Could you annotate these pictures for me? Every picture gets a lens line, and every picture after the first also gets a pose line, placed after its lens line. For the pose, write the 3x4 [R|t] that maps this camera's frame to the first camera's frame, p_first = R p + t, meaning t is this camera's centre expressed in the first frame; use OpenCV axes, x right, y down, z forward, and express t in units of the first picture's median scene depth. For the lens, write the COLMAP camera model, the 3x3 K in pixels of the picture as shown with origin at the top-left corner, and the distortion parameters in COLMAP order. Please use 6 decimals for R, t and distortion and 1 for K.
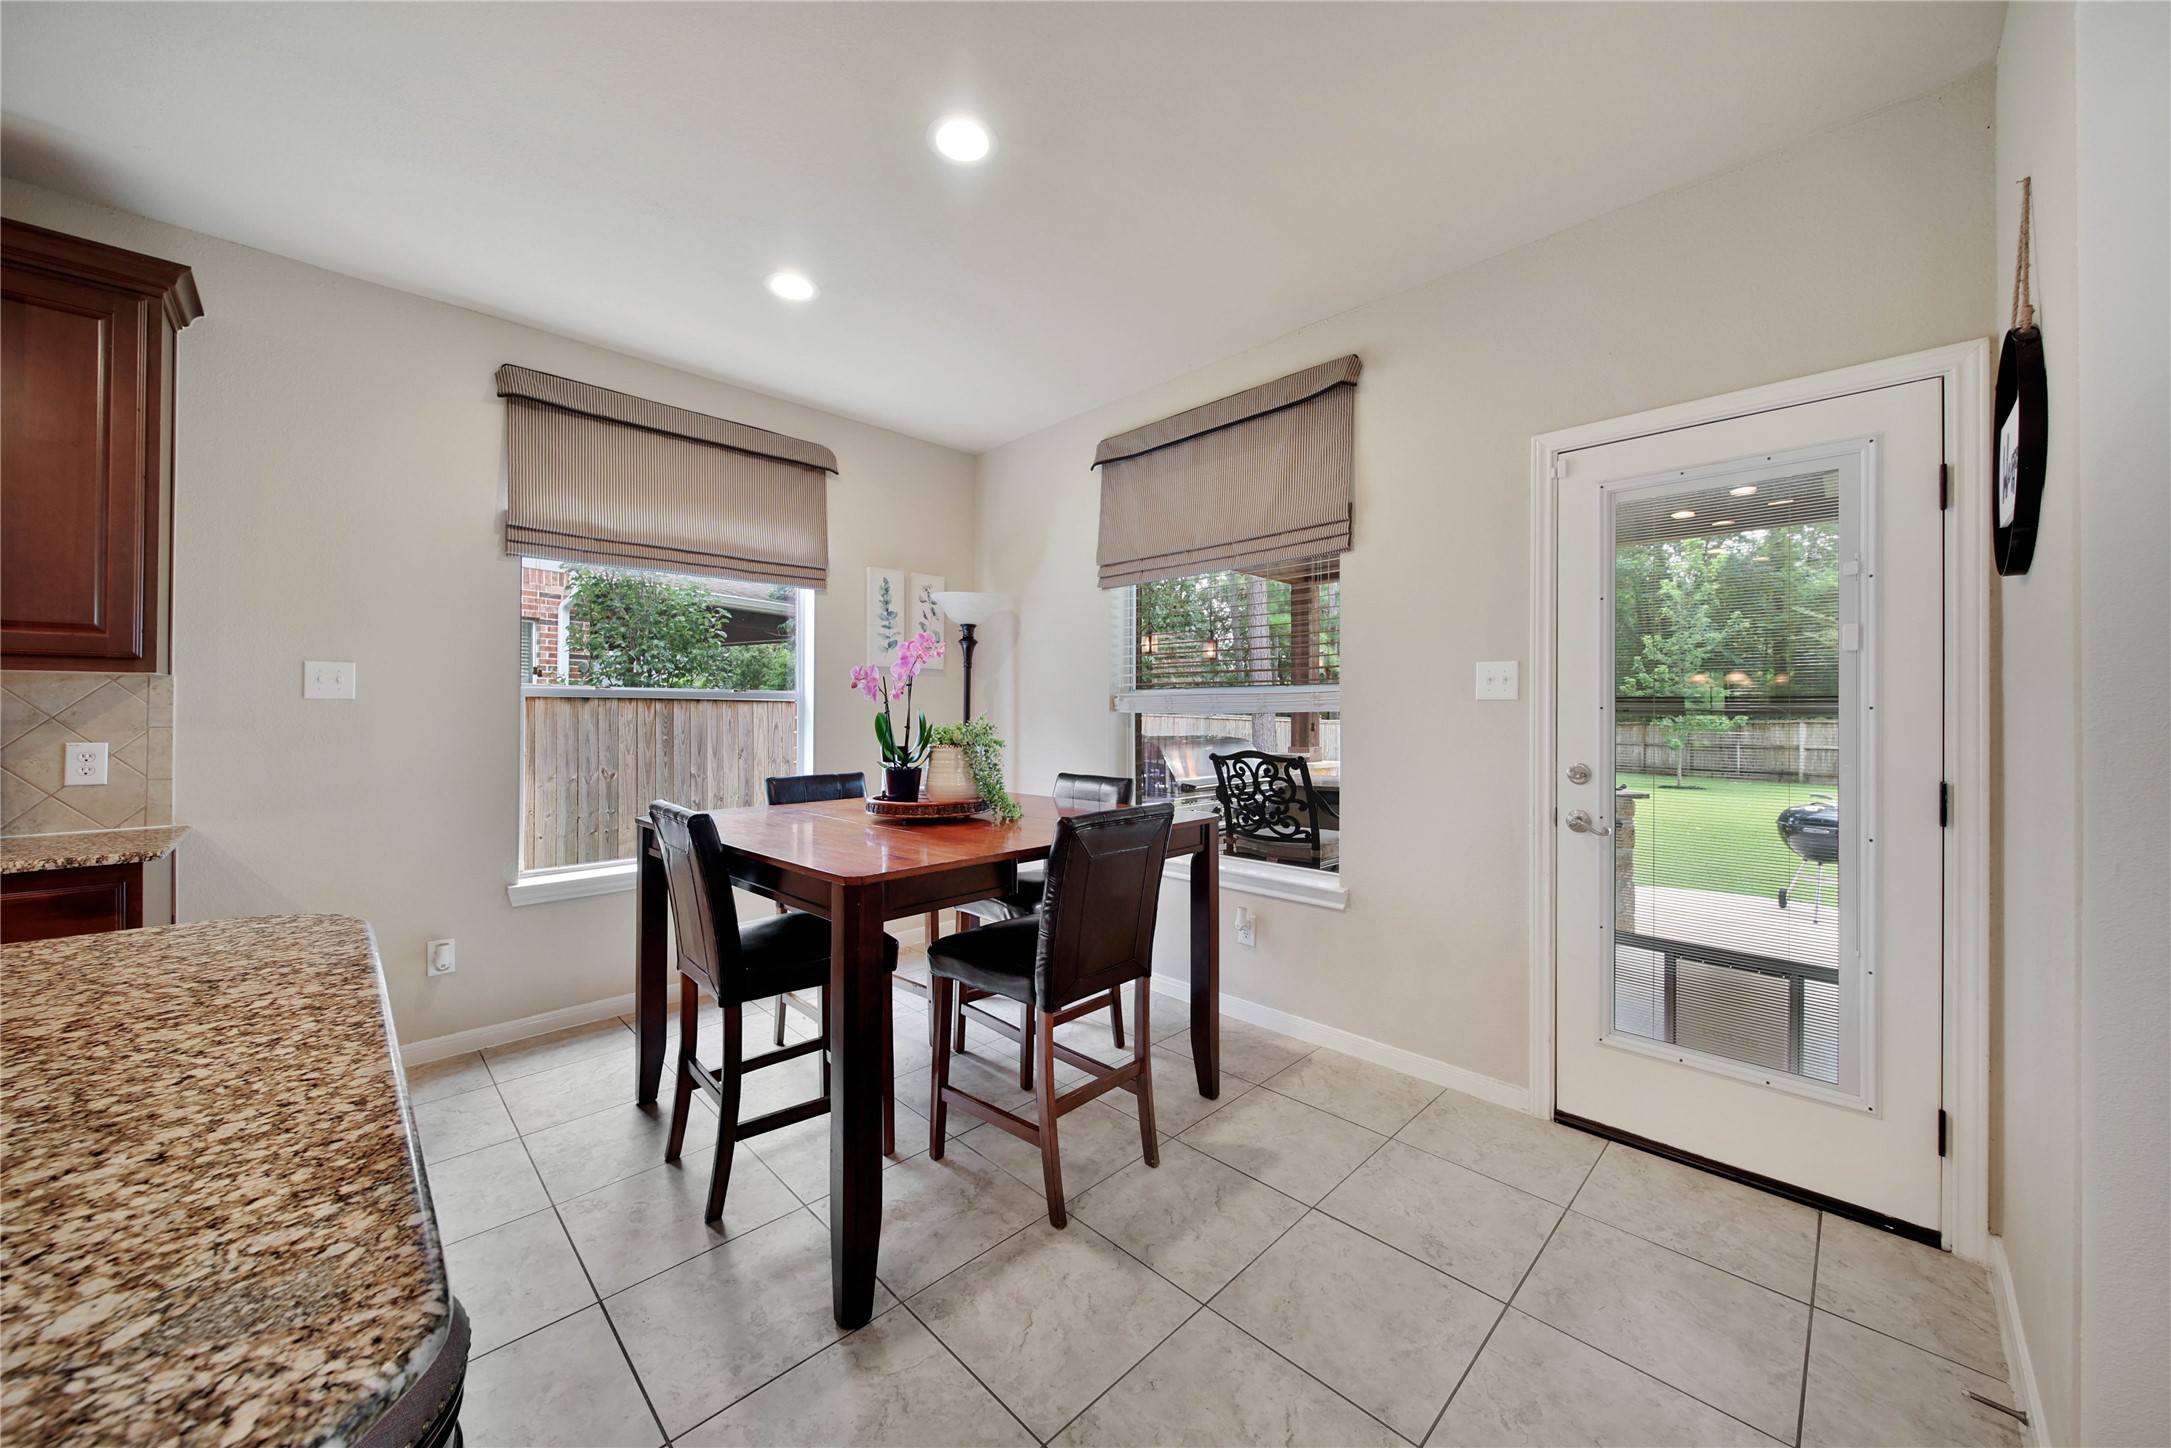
lens RADIAL K [[765.9, 0, 1084.7], [0, 765.9, 712.5], [0, 0, 1]] dist [-0.008926, -0.000227]
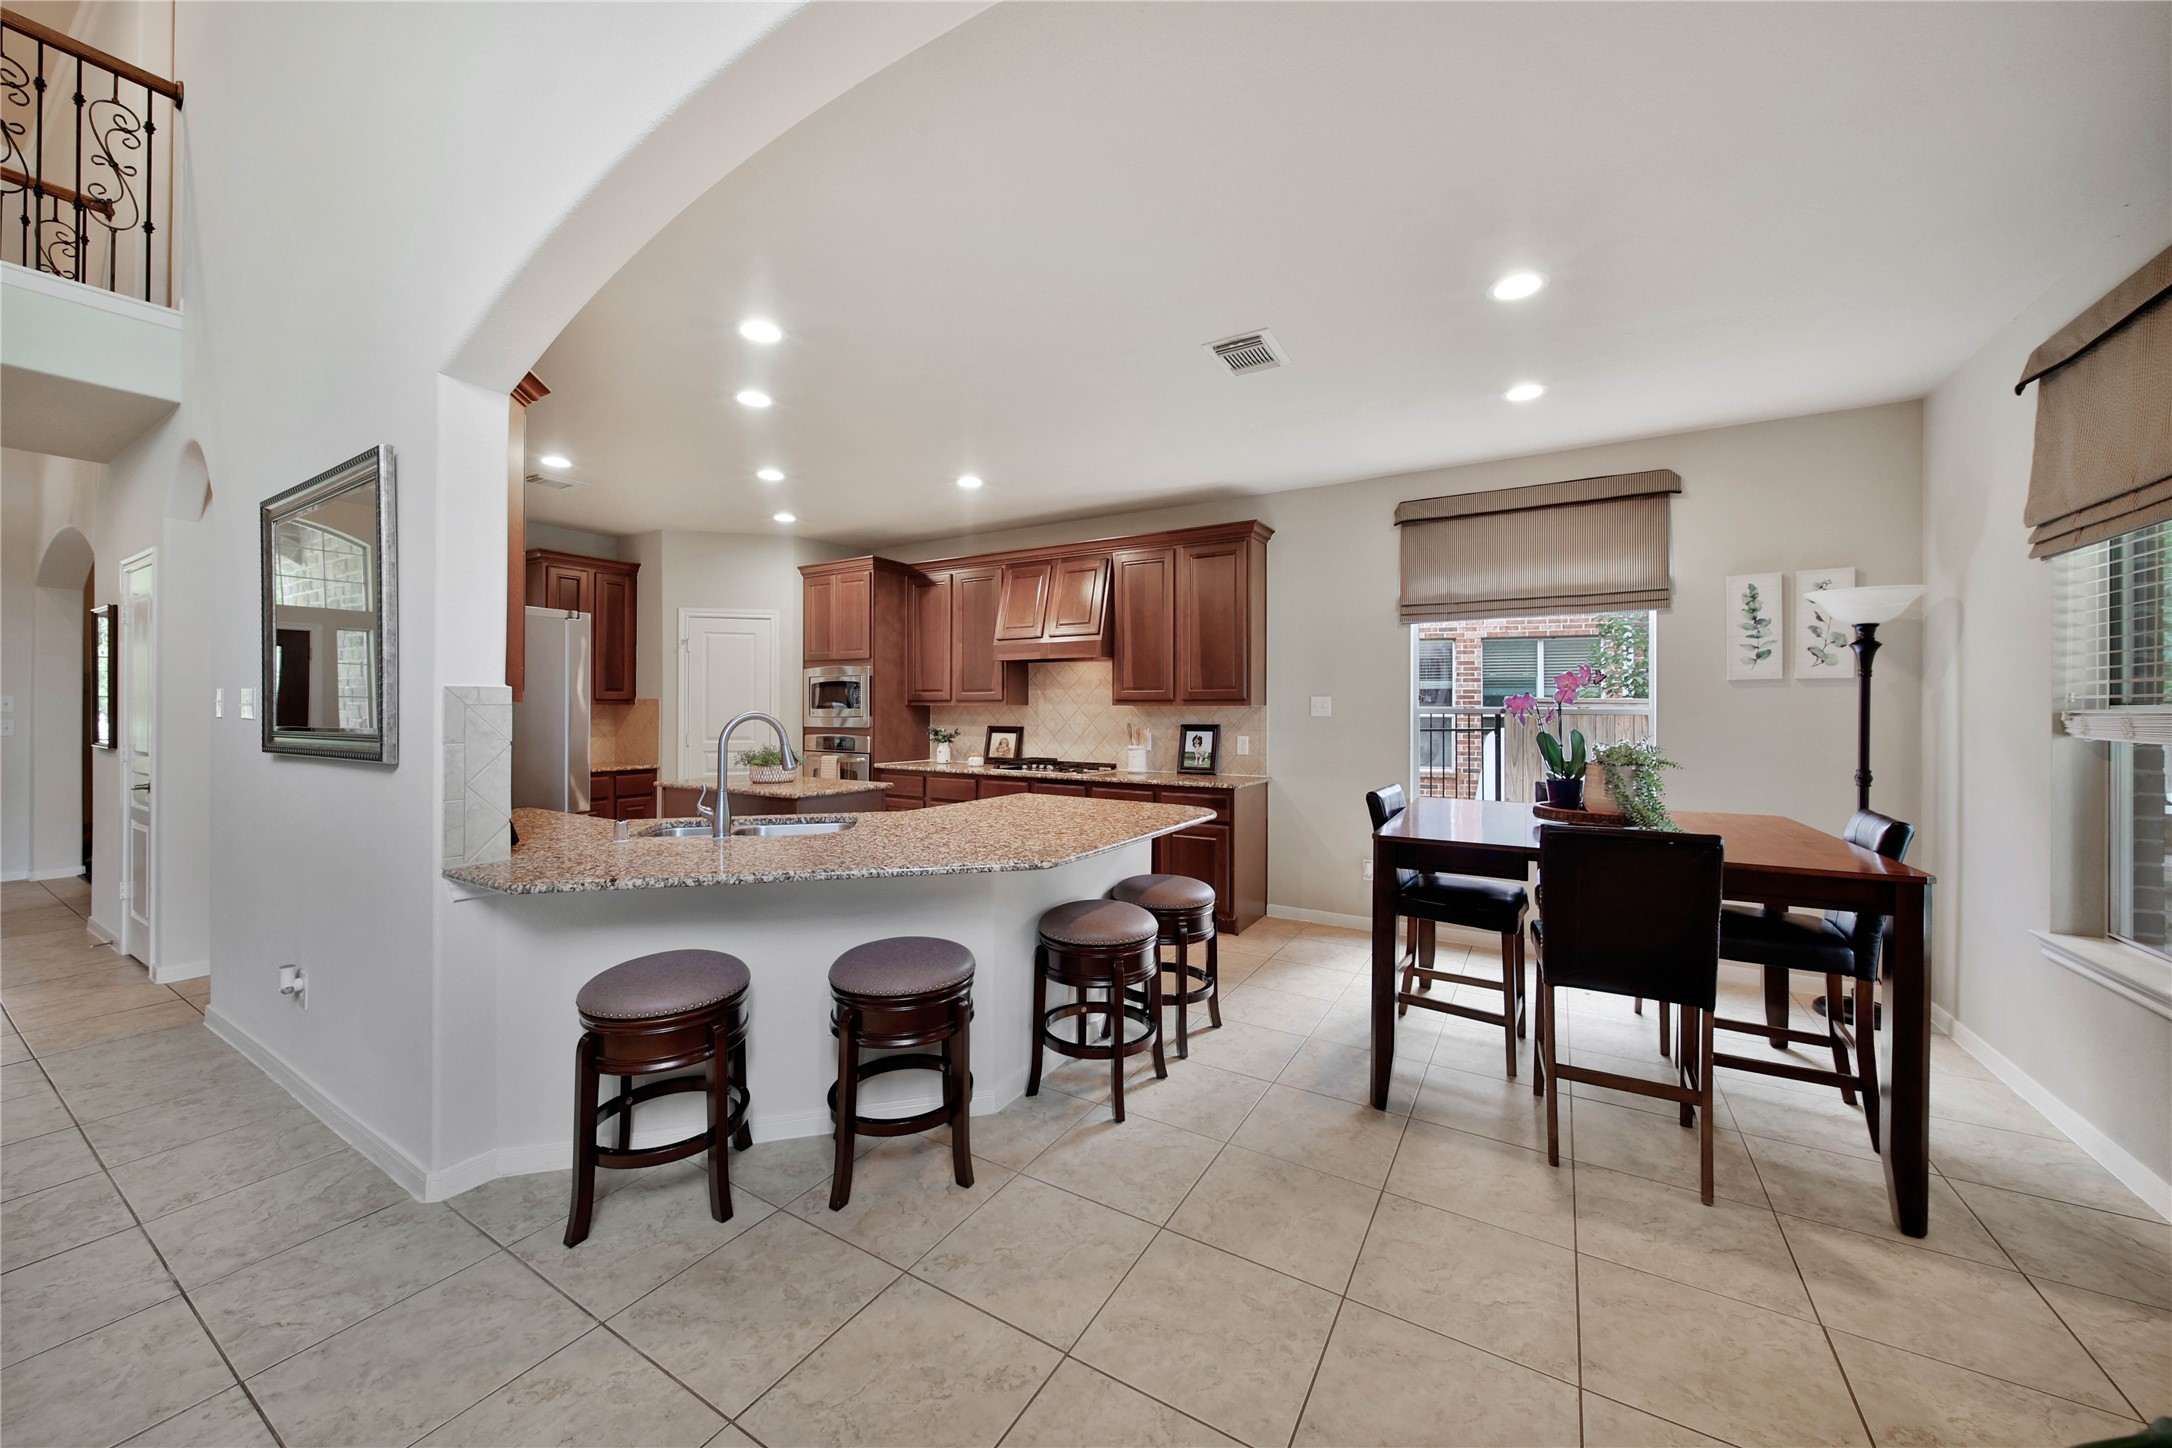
lens RADIAL K [[775.3, 0, 1094.0], [0, 775.3, 717.3], [0, 0, 1]] dist [-0.000686, -0.000293]
pose [[0.242819, 0.008615, -0.970033, 0.498653], [-0.005056, 0.999958, 0.007615, -0.018801], [0.970058, 0.003055, 0.242853, -0.003436]]
